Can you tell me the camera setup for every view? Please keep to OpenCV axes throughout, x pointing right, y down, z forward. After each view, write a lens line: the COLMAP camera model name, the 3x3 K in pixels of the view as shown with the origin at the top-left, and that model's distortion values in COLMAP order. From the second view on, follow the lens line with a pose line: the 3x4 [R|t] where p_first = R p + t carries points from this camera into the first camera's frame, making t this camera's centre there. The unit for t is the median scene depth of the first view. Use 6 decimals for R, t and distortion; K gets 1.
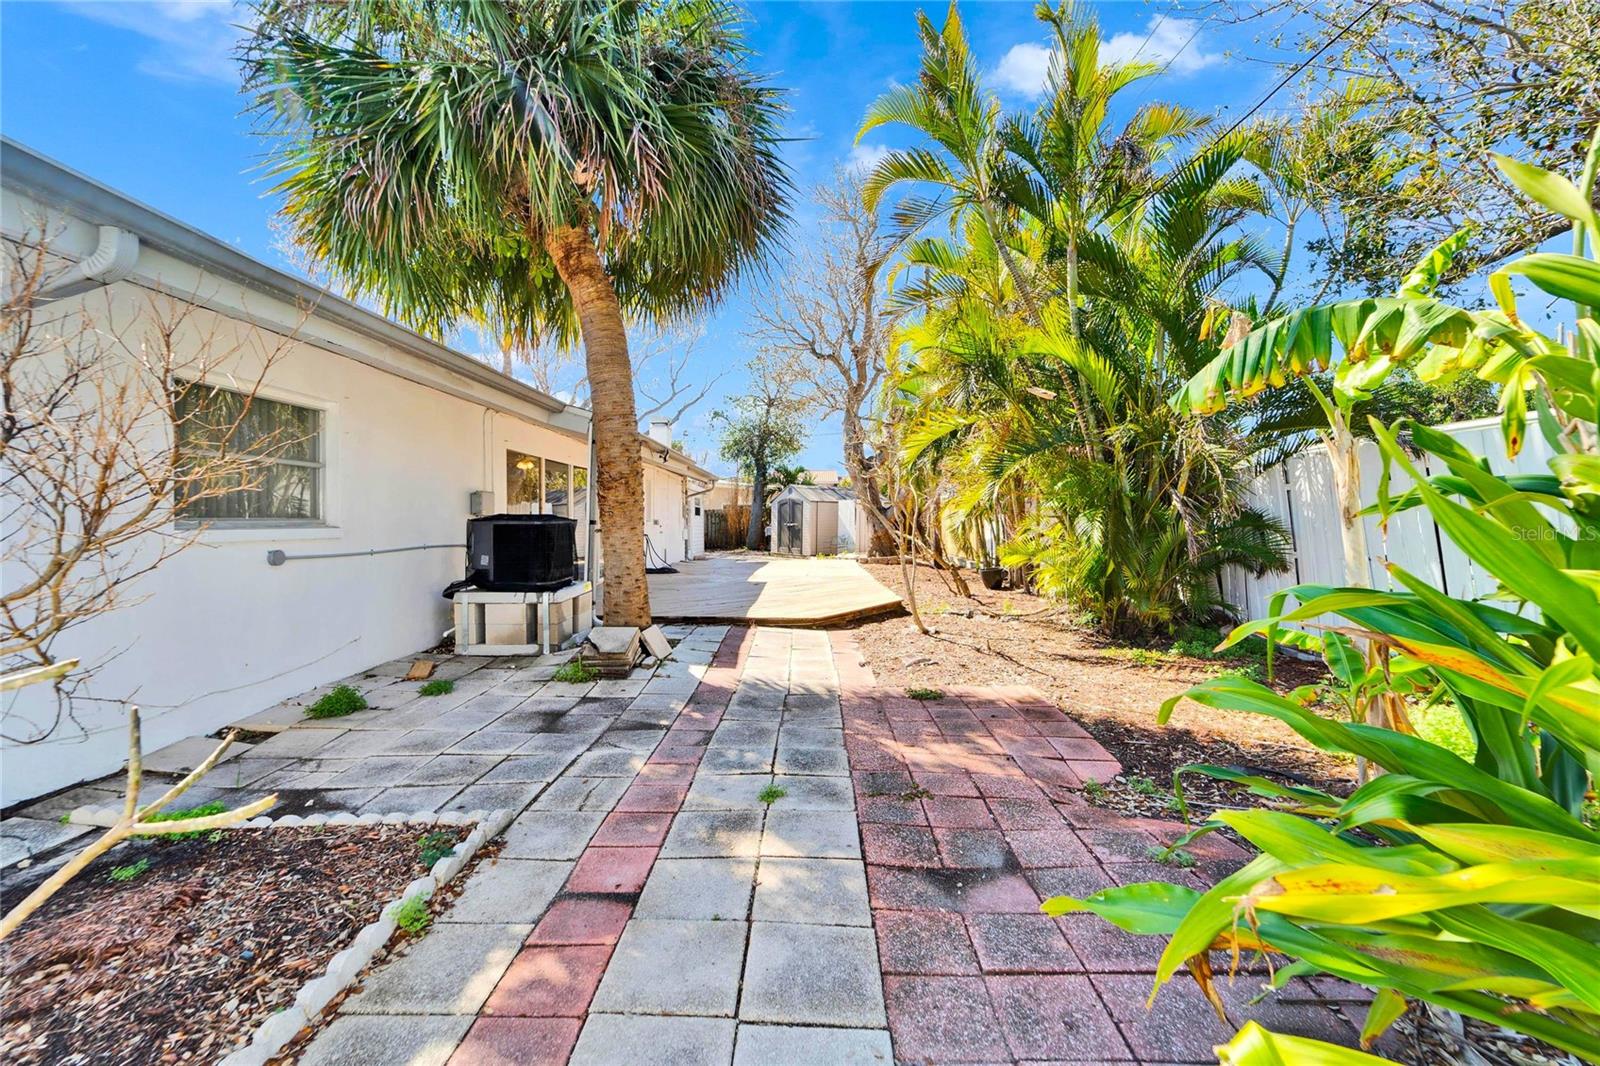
lens RADIAL K [[655.6, 0, 785.7], [0, 655.6, 511.5], [0, 0, 1]] dist [-0.000421, -0.000662]
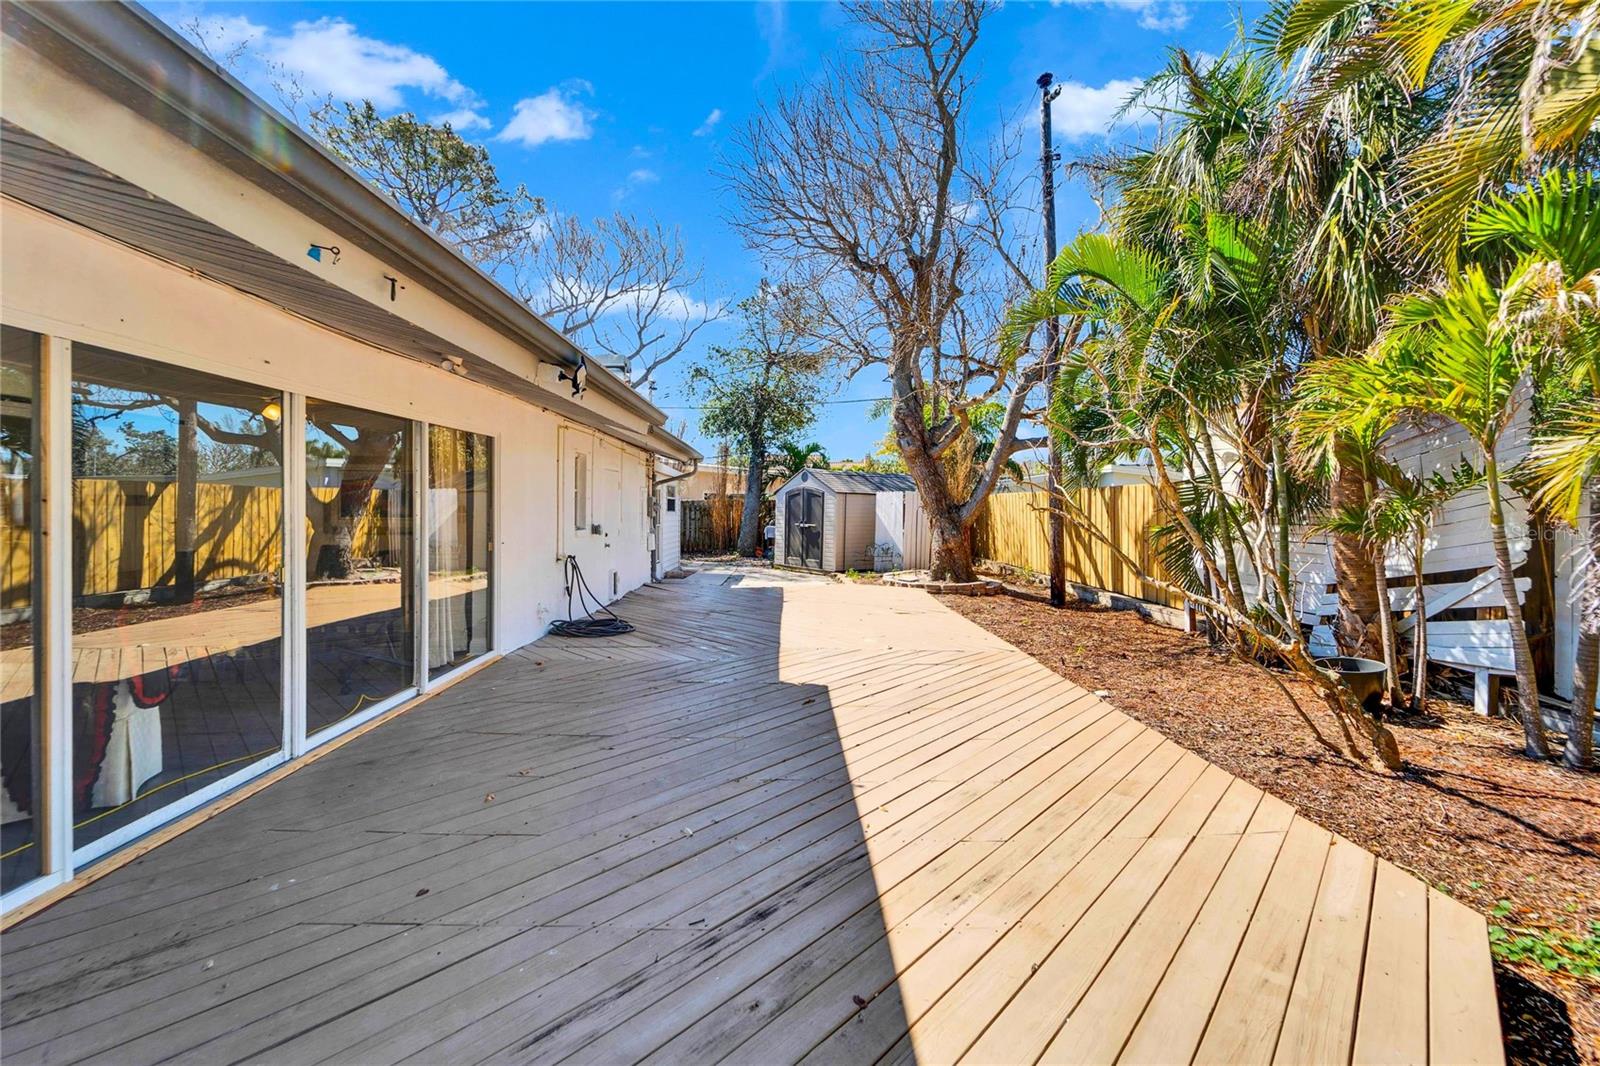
lens RADIAL K [[655.6, 0, 785.7], [0, 655.6, 511.5], [0, 0, 1]] dist [-0.000421, -0.000662]
pose [[0.999251, 0.011195, 0.037046, -0.043698], [-0.011989, 0.999702, 0.021272, -0.010415], [-0.036797, -0.021701, 0.999087, 0.338207]]
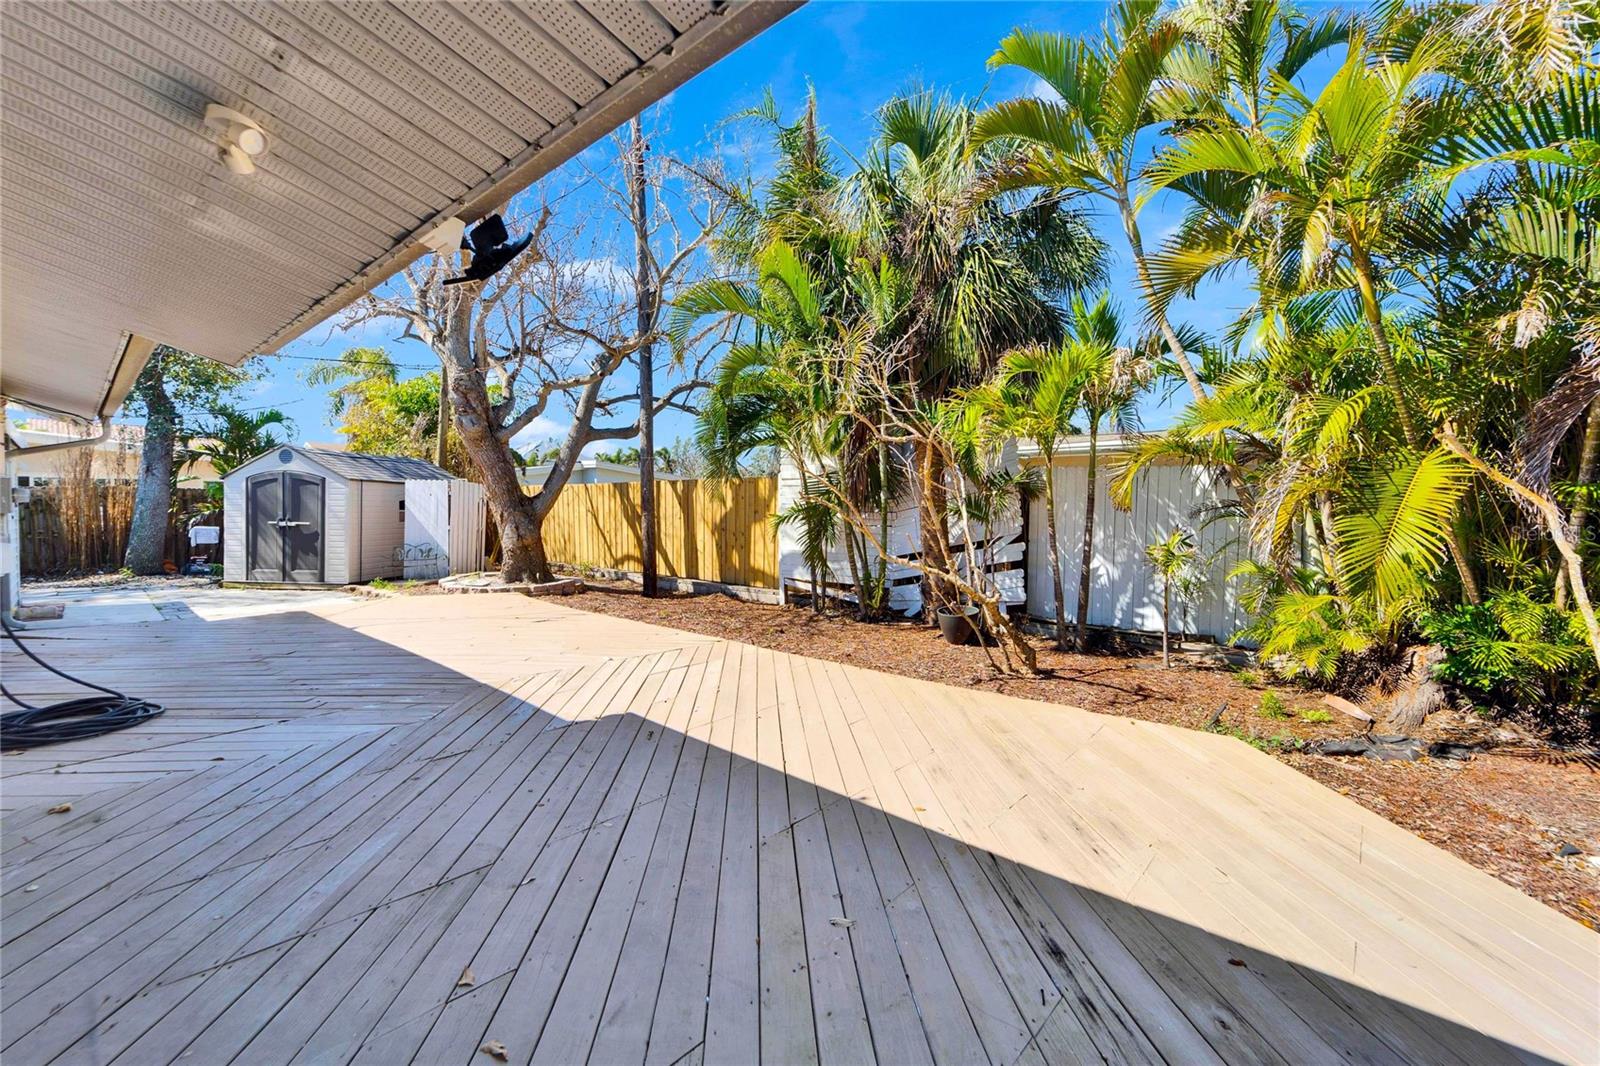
lens RADIAL K [[668.0, 0, 792.3], [0, 668.0, 516.4], [0, 0, 1]] dist [0.000681, -0.000690]
pose [[0.649327, -0.002816, 0.760504, -0.146644], [-0.020656, 0.999559, 0.021337, -0.004884], [-0.760229, -0.029563, 0.648982, 0.418409]]
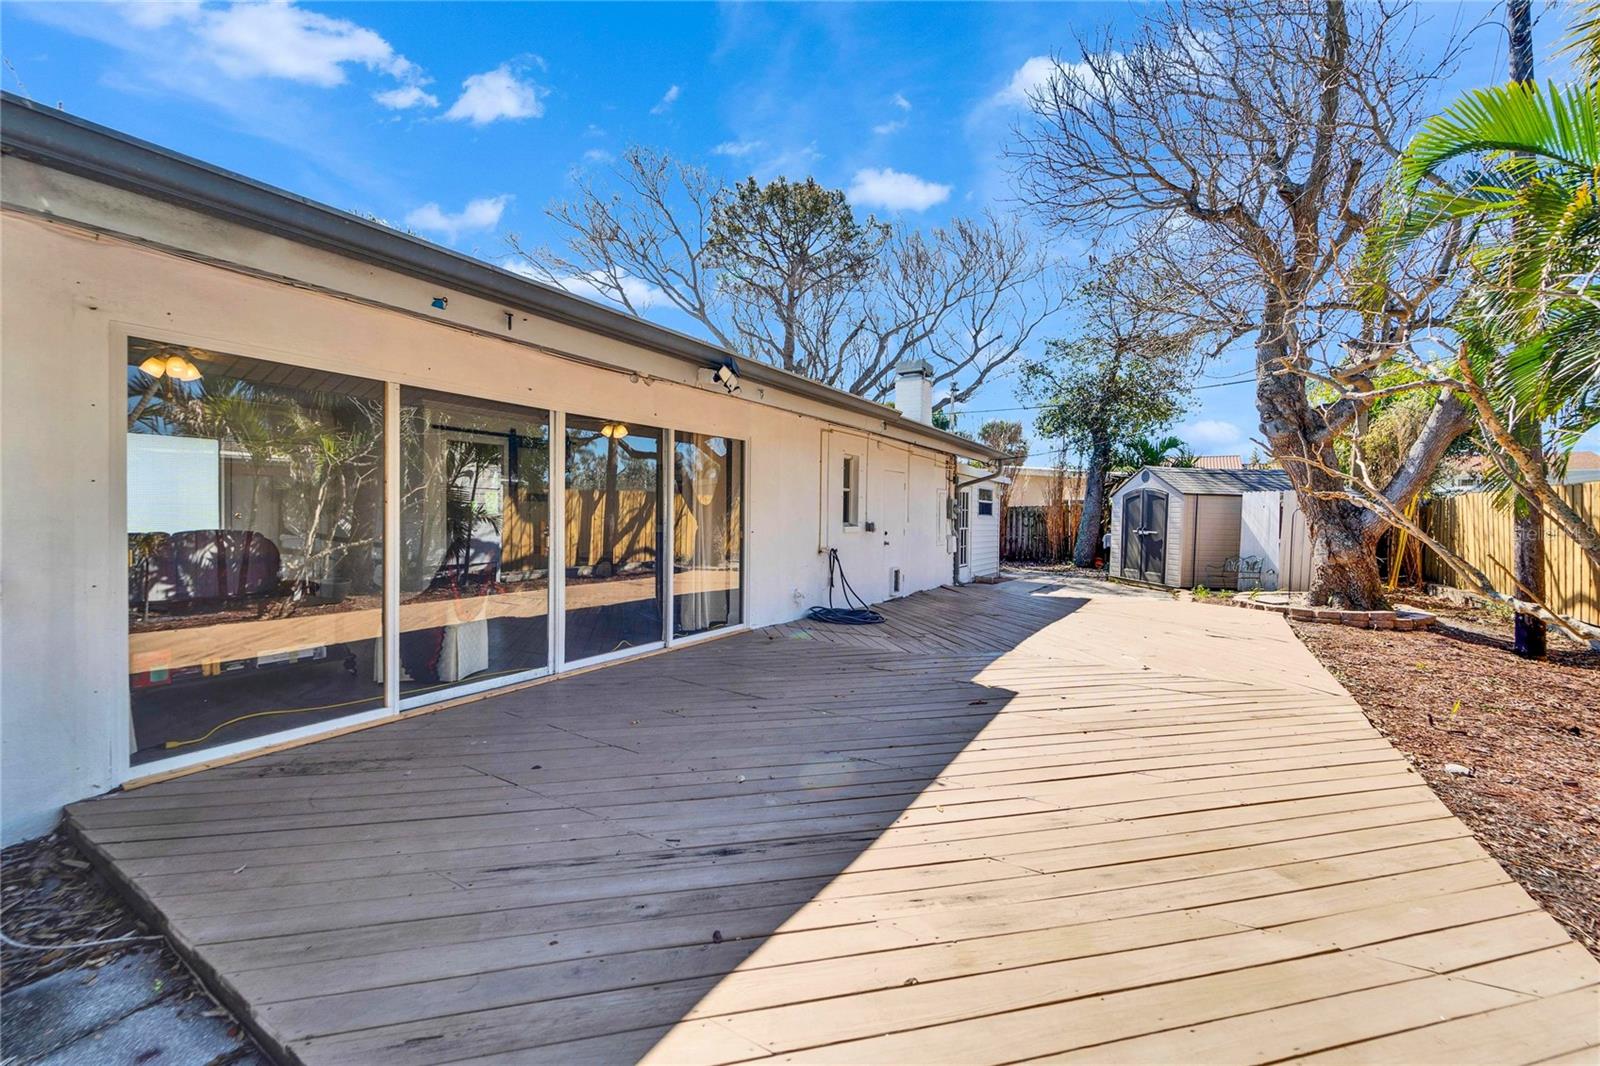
lens RADIAL K [[652.5, 0, 782.8], [0, 652.5, 522.3], [0, 0, 1]] dist [-0.000422, -0.000429]
pose [[0.861783, 0.021902, -0.506804, 0.027500], [-0.009588, 0.999592, 0.026895, -0.002580], [0.507187, -0.018318, 0.861642, 0.352634]]
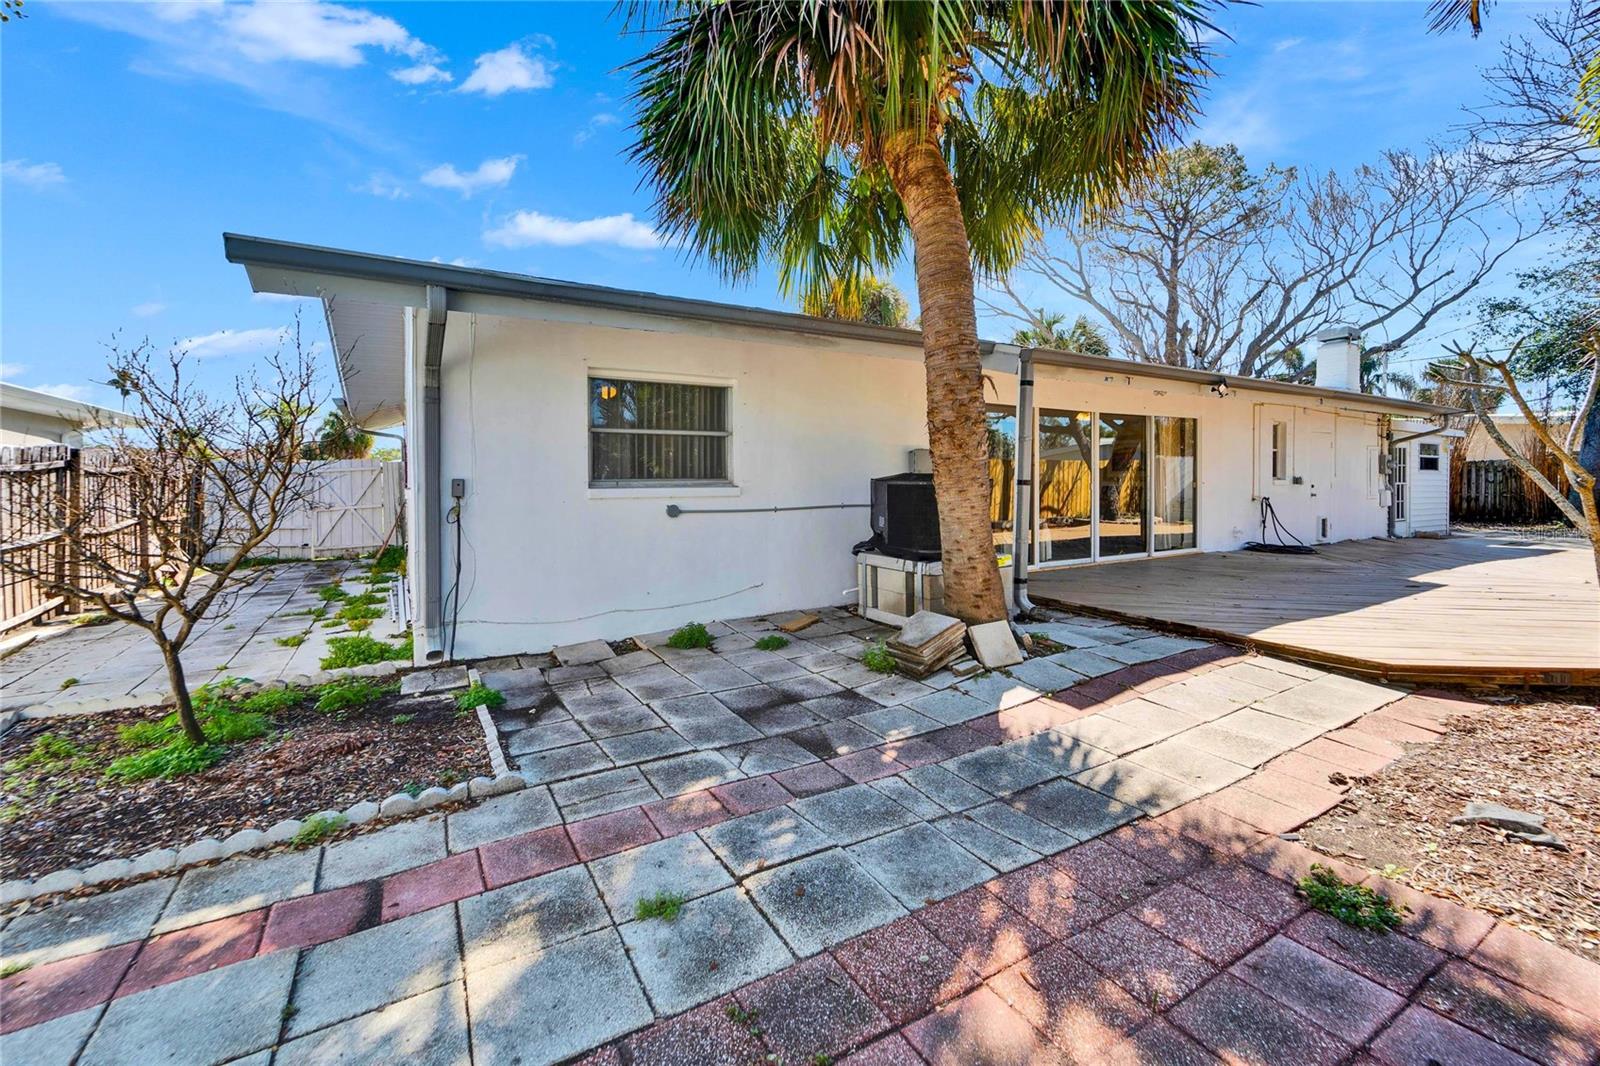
lens RADIAL K [[663.2, 0, 795.0], [0, 663.2, 488.0], [0, 0, 1]] dist [-0.000073, -0.000909]
pose [[0.537281, 0.011895, -0.843319, 0.092309], [0.013726, 0.999645, 0.022845, 0.000346], [0.843292, -0.023849, 0.536927, 0.118629]]
